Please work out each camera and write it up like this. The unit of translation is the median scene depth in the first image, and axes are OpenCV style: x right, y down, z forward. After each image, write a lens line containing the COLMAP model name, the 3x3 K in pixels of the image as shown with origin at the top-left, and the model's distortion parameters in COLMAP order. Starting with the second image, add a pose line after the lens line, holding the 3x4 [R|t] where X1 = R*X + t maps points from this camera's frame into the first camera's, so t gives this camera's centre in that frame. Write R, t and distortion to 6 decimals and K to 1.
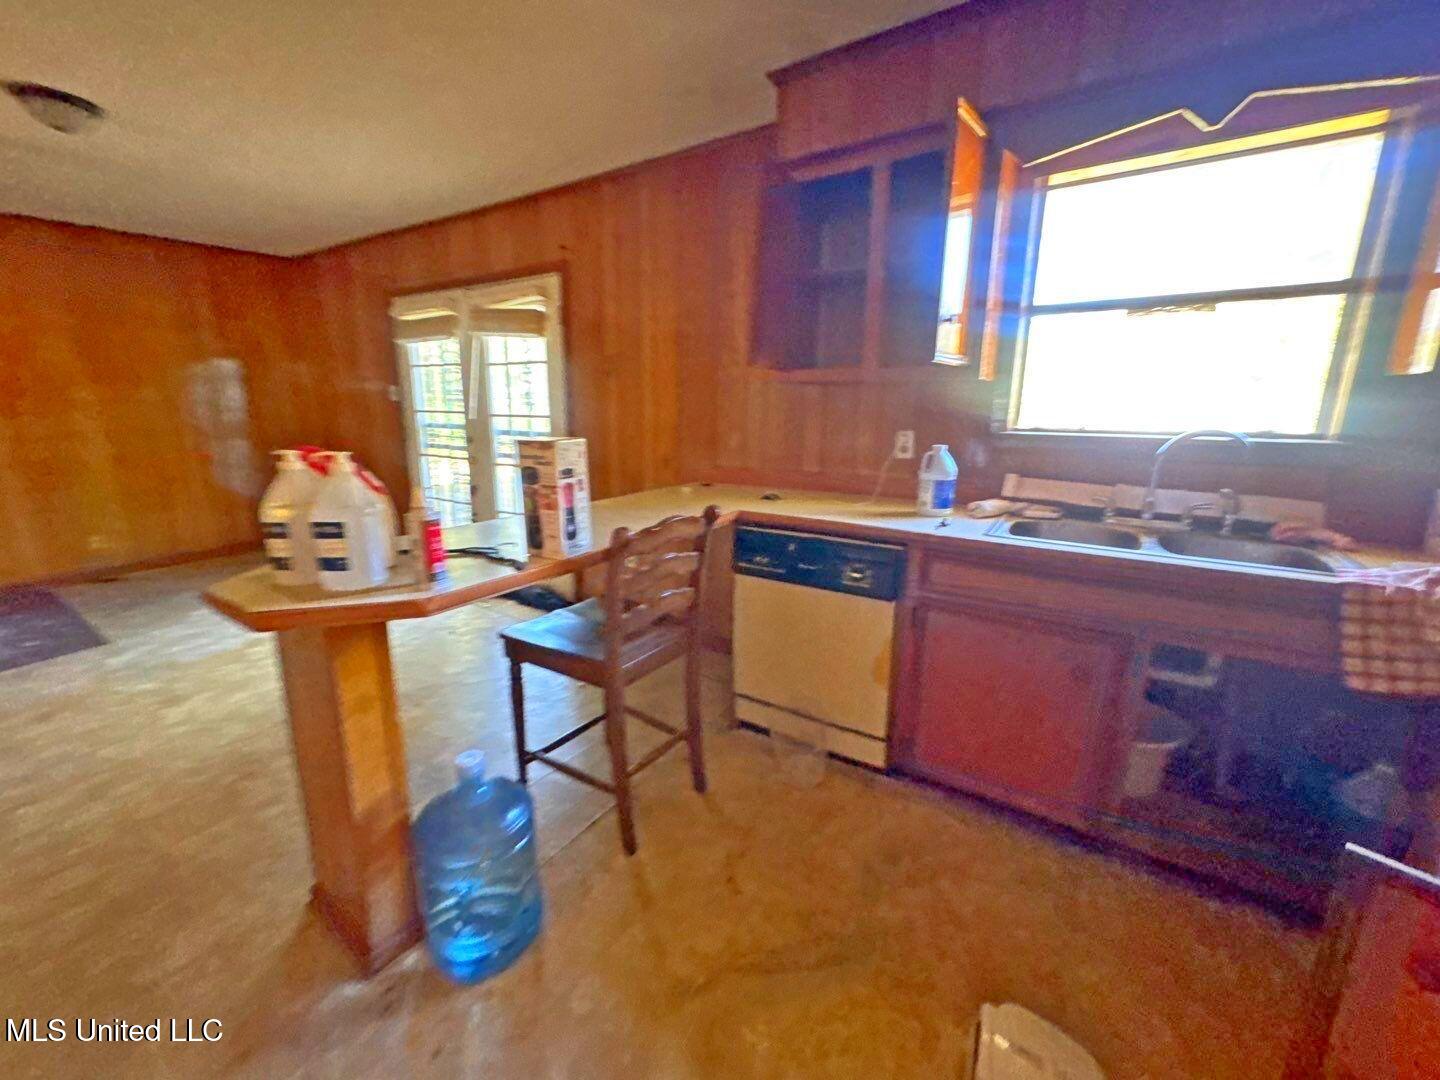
lens RADIAL K [[581.5, 0, 715.3], [0, 581.5, 539.4], [0, 0, 1]] dist [-0.002286, 0.000356]
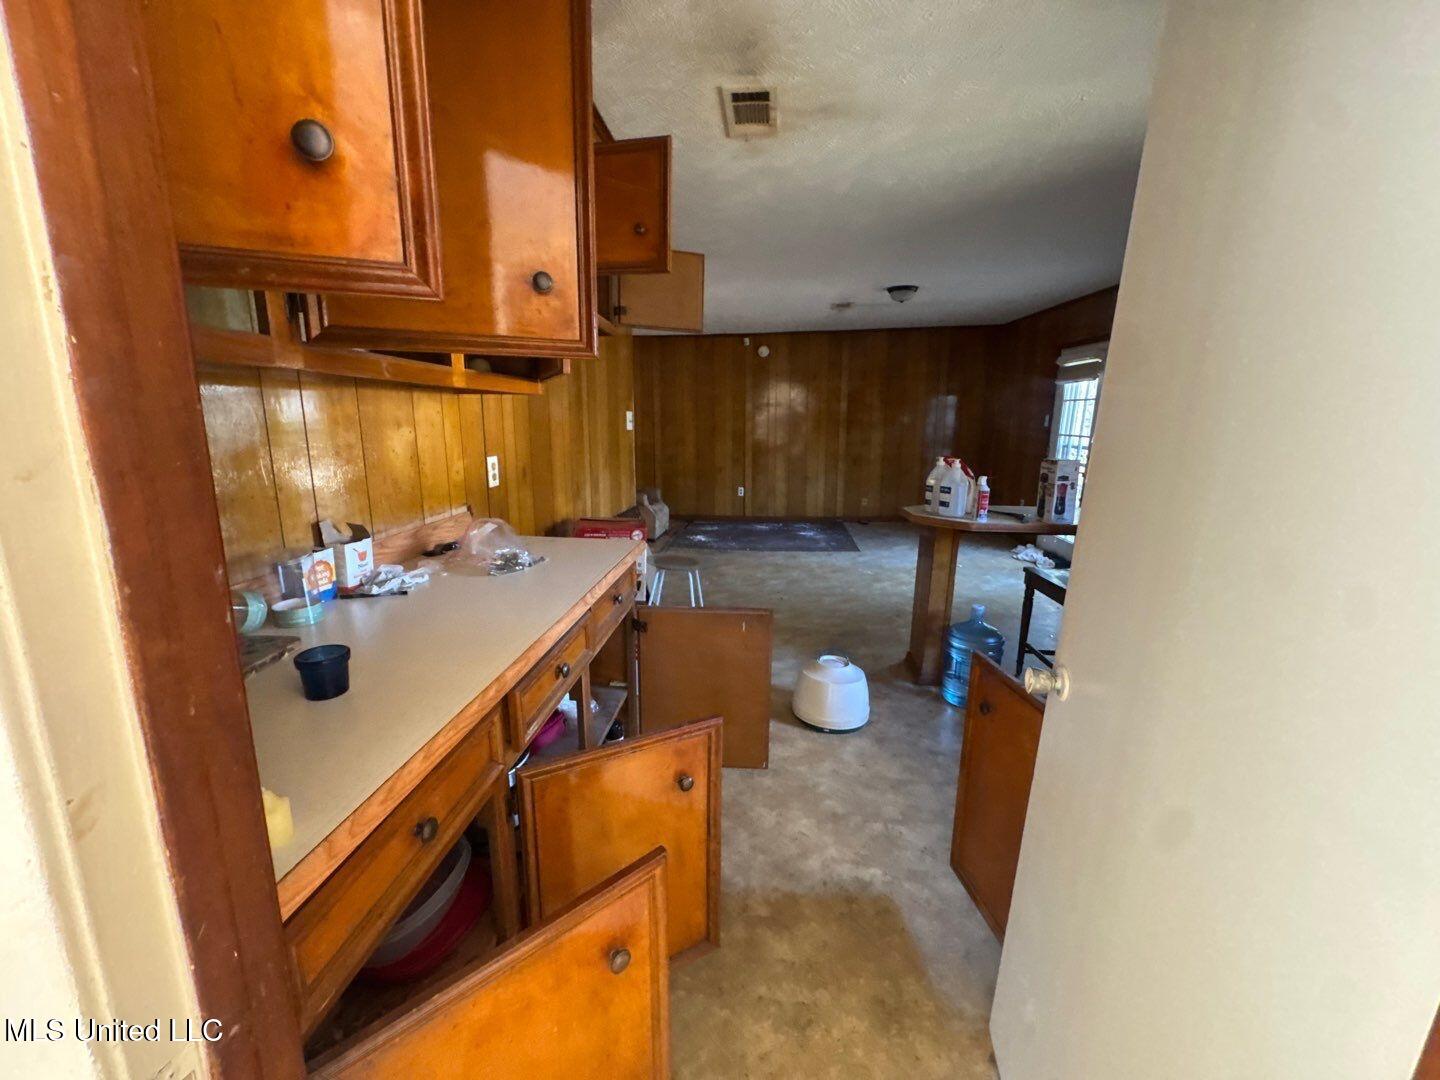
lens RADIAL K [[581.5, 0, 710.8], [0, 581.5, 540.6], [0, 0, 1]] dist [-0.002286, 0.000356]
pose [[0.473748, 0.184011, -0.861222, 0.528568], [-0.202197, 0.974530, 0.096995, 0.080256], [0.857135, 0.128185, 0.498888, -0.544861]]
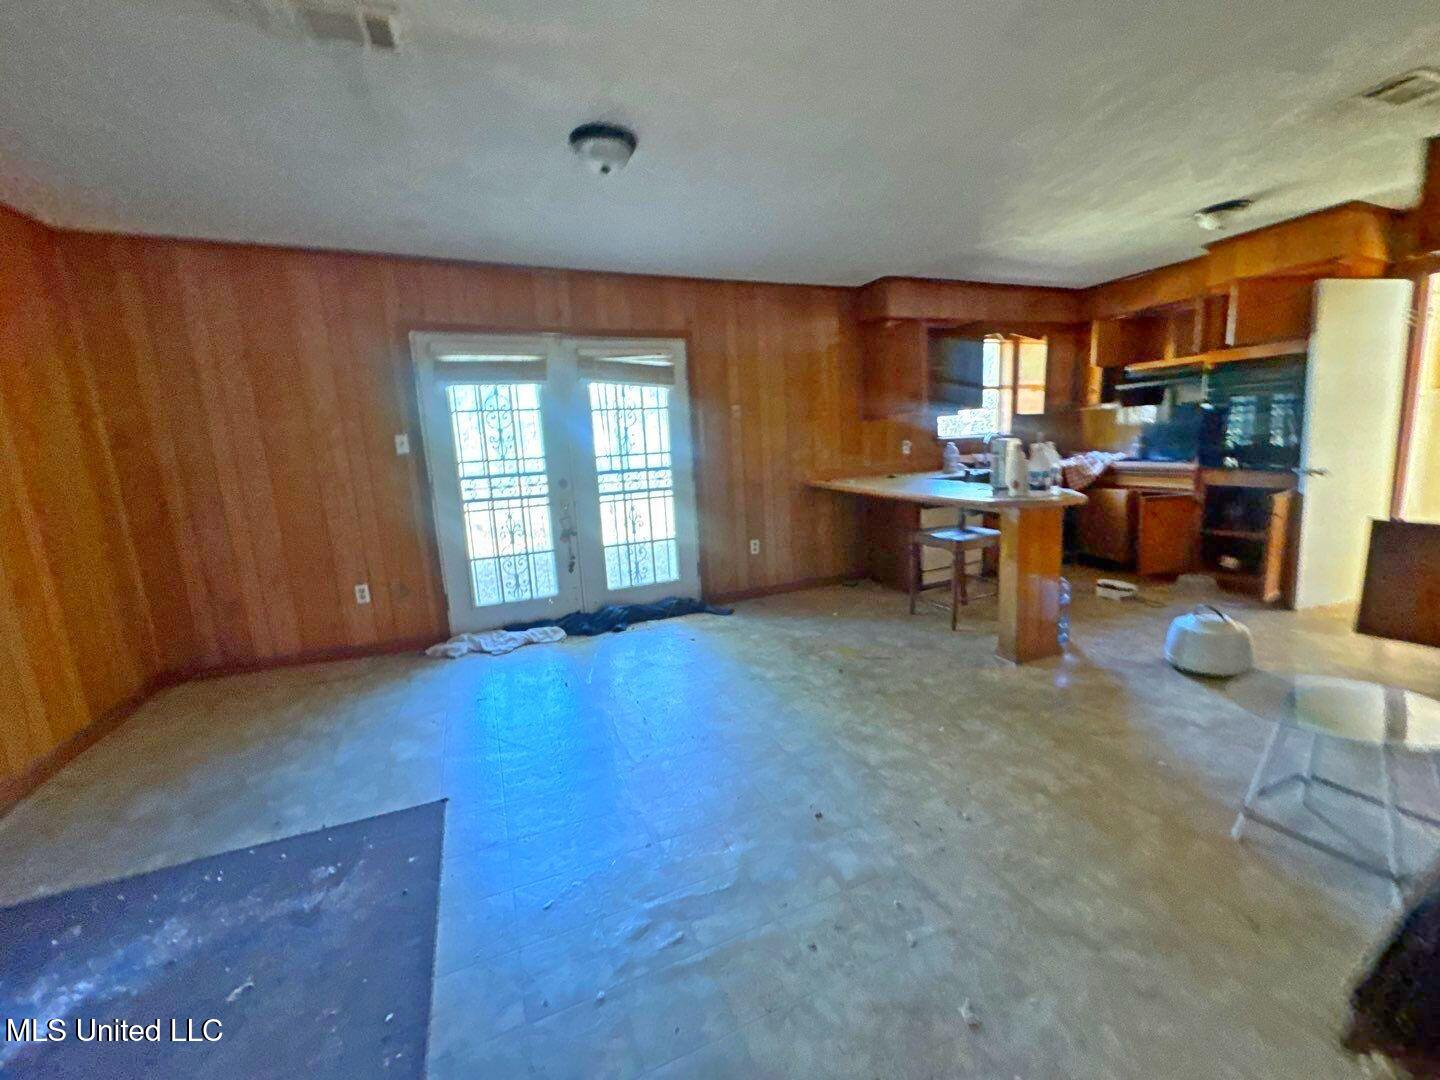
lens RADIAL K [[581.5, 0, 714.2], [0, 581.5, 539.7], [0, 0, 1]] dist [-0.002286, 0.000356]
pose [[0.548328, -0.173008, 0.818171, -1.940092], [0.246292, 0.968382, 0.039709, -0.095230], [-0.799172, 0.179735, 0.573602, 0.419237]]
